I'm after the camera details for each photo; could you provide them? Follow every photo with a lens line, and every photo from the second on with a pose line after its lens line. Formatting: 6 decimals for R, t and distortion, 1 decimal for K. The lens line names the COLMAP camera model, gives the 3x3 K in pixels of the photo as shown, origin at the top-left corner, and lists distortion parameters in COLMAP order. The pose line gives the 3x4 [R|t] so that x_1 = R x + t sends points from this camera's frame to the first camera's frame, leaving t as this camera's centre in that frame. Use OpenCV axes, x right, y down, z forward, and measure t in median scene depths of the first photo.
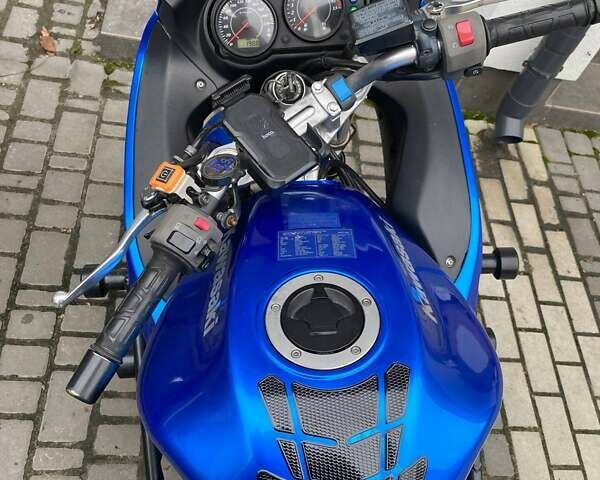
lens RADIAL K [[629.8, 0, 300.4], [0, 629.8, 235.4], [0, 0, 1]] dist [0.008351, -0.040697]
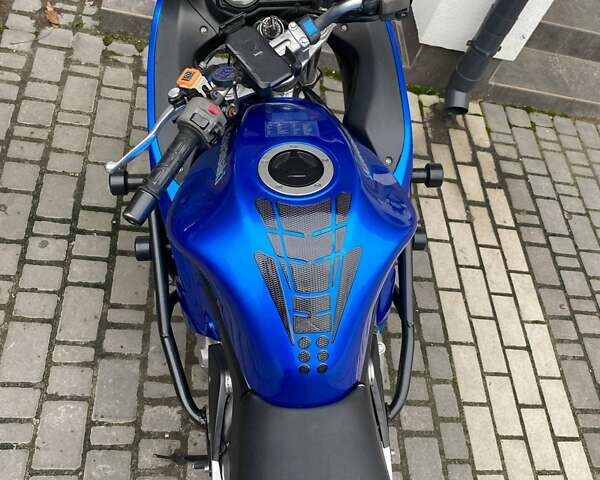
lens RADIAL K [[629.8, 0, 300.4], [0, 629.8, 235.4], [0, 0, 1]] dist [0.008351, -0.040697]
pose [[0.998896, 0.005842, 0.046615, -0.008280], [-0.005688, 0.999978, -0.003439, 0.104200], [-0.046634, 0.003171, 0.998907, -0.175100]]
